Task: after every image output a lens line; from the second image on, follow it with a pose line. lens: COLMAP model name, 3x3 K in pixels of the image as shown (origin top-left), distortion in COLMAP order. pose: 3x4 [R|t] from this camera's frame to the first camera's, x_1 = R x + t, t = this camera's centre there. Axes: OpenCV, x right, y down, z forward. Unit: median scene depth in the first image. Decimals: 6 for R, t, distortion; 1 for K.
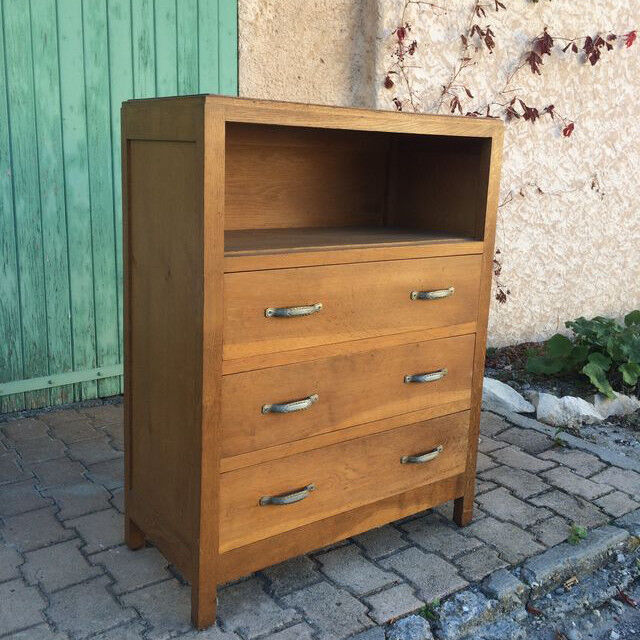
lens RADIAL K [[734.8, 0, 321.8], [0, 734.8, 319.4], [0, 0, 1]] dist [0.044991, 0.000000]
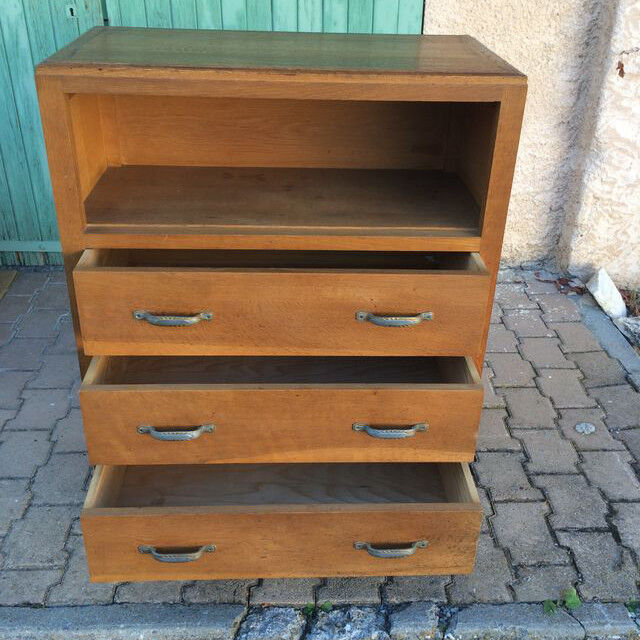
lens RADIAL K [[734.8, 0, 320.7], [0, 734.8, 316.4], [0, 0, 1]] dist [0.044991, 0.000000]
pose [[0.827906, 0.267486, -0.492973, 0.435777], [-0.123772, 0.944413, 0.304572, -0.217345], [0.547039, -0.191141, 0.814993, 0.247318]]
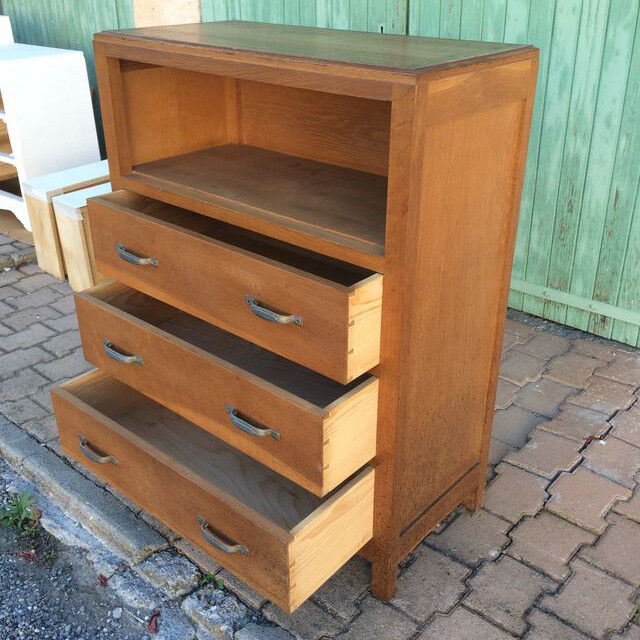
lens RADIAL K [[734.8, 0, 314.4], [0, 734.8, 335.9], [0, 0, 1]] dist [0.044991, 0.000000]
pose [[0.201202, 0.424412, -0.882832, 0.756984], [-0.208608, 0.899153, 0.384716, -0.260148], [0.957079, 0.106760, 0.269447, 0.695663]]
